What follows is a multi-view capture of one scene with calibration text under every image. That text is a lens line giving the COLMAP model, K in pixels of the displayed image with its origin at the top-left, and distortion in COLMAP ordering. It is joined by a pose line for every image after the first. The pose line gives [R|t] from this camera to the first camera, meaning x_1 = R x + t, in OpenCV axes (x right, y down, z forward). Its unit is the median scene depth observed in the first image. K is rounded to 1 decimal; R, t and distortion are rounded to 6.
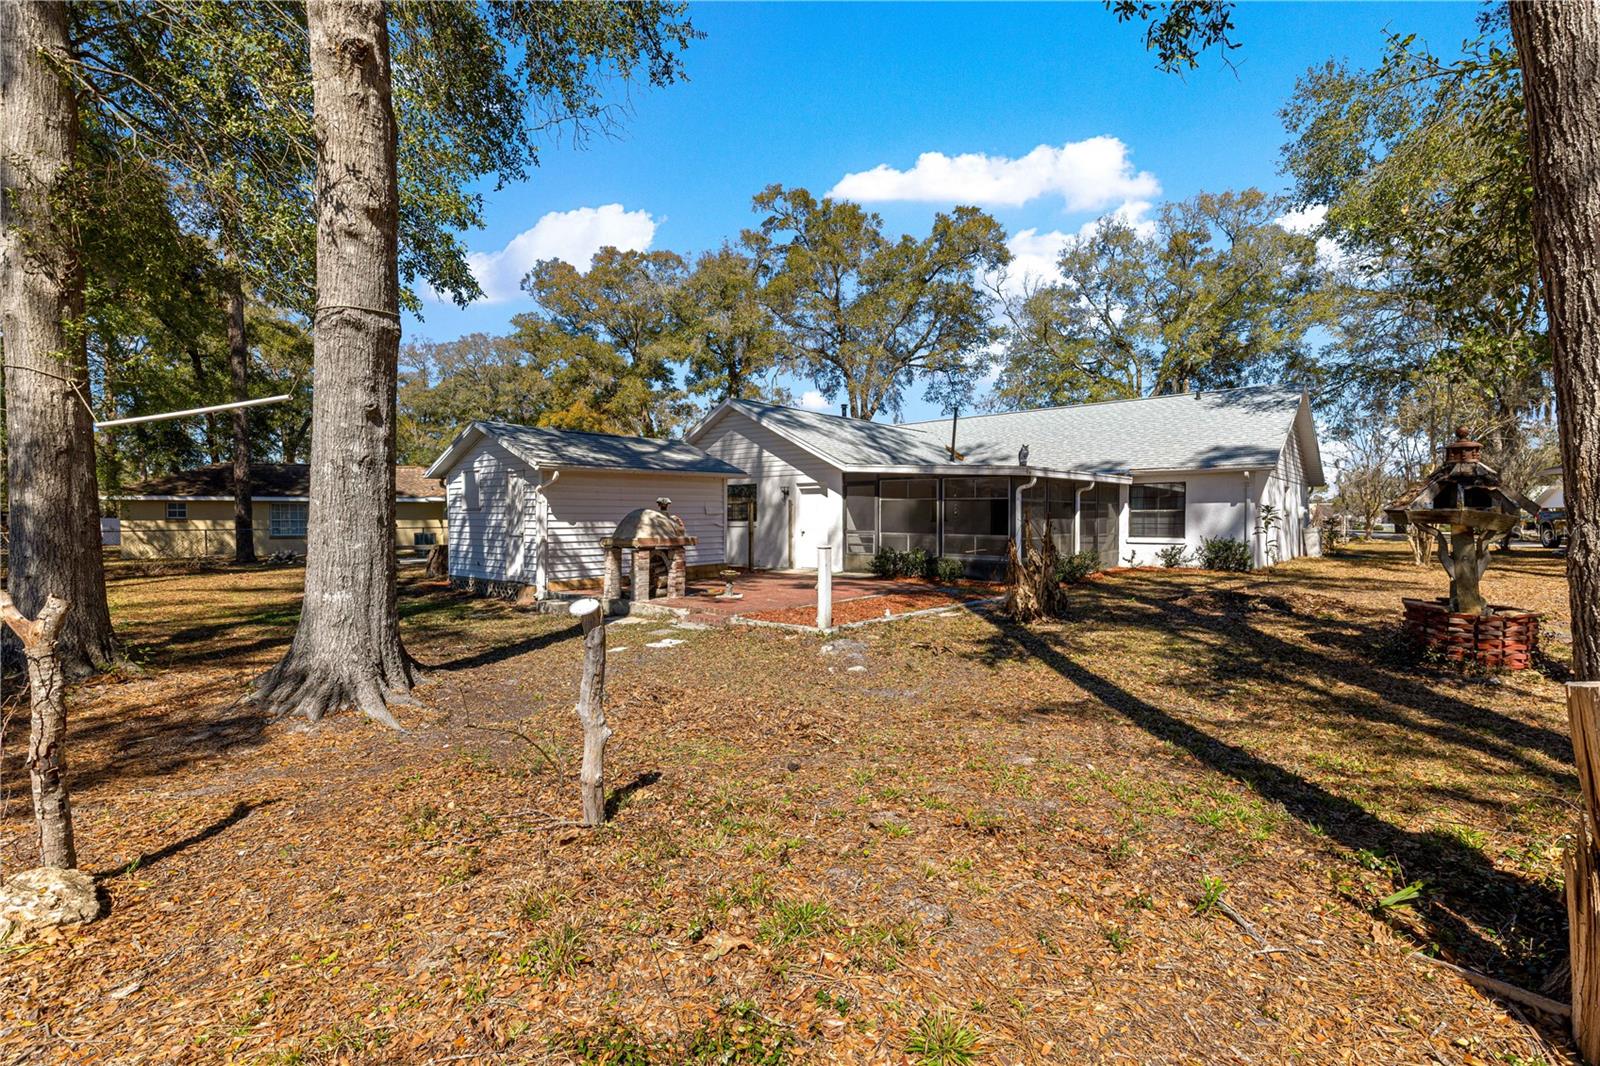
lens RADIAL K [[721.4, 0, 806.5], [0, 721.4, 525.1], [0, 0, 1]] dist [0.011600, -0.000457]
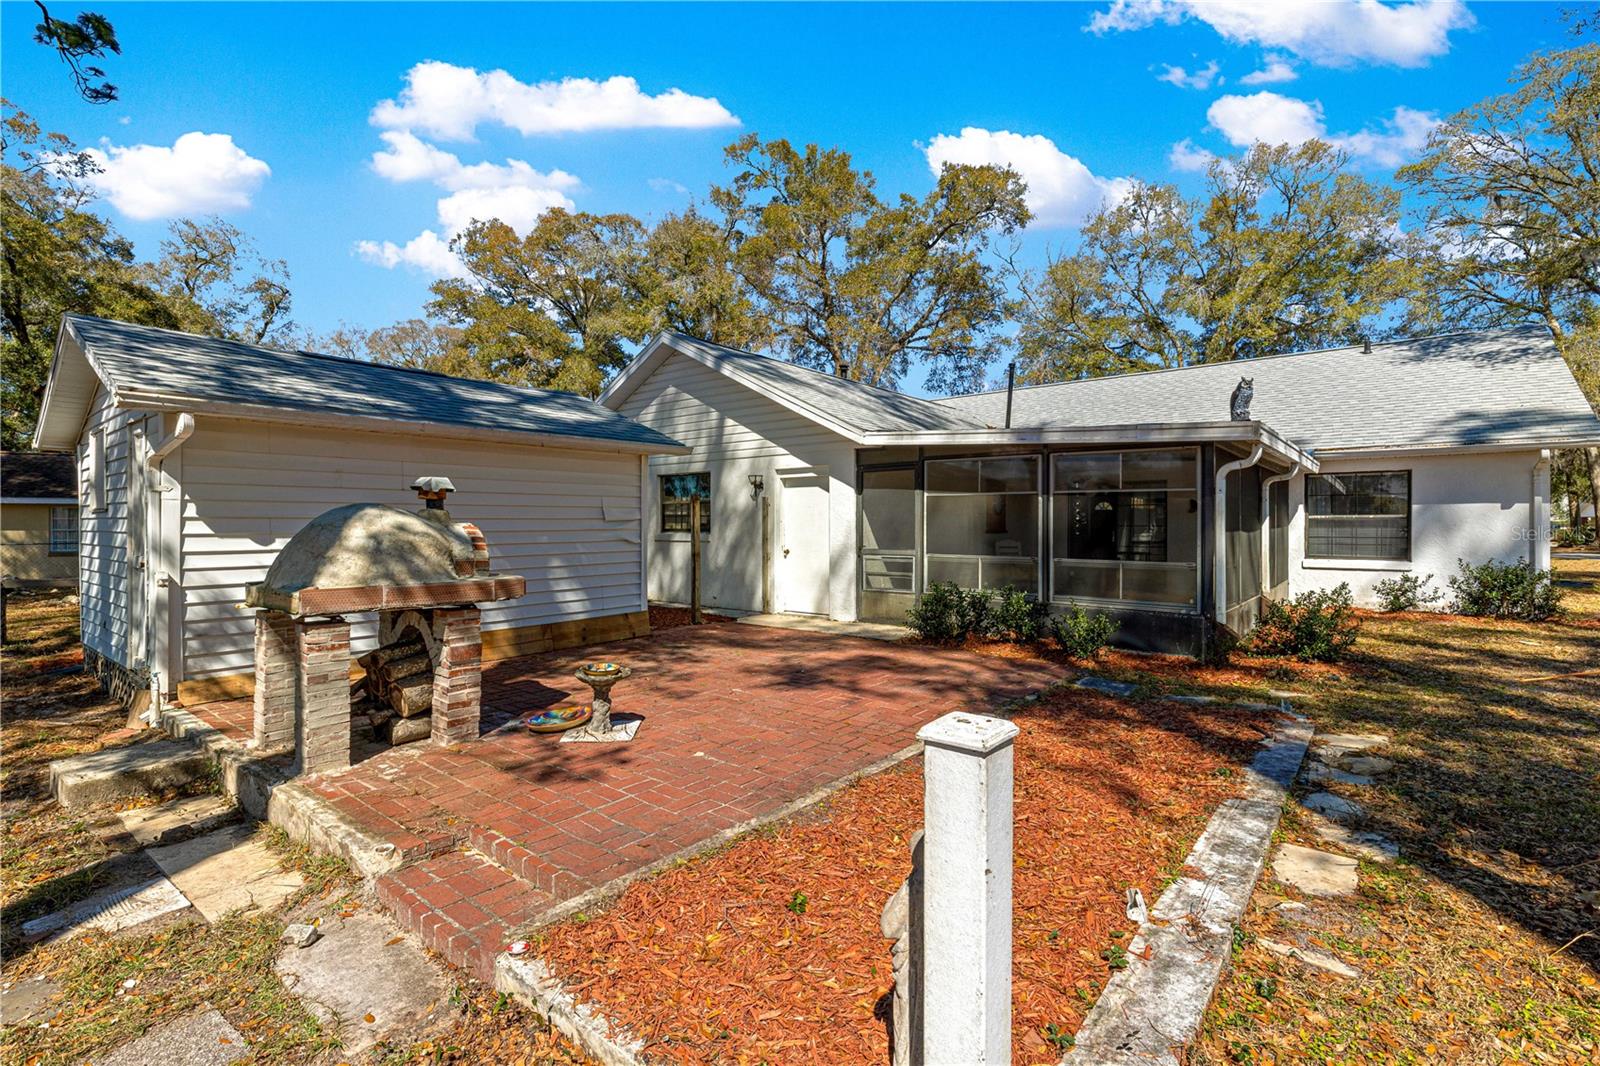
lens RADIAL K [[721.4, 0, 806.5], [0, 721.4, 525.1], [0, 0, 1]] dist [0.011600, -0.000457]
pose [[0.999561, 0.000883, 0.029627, -0.002524], [-0.000525, 0.999927, -0.012091, -0.002156], [-0.029635, 0.012070, 0.999488, 0.172312]]
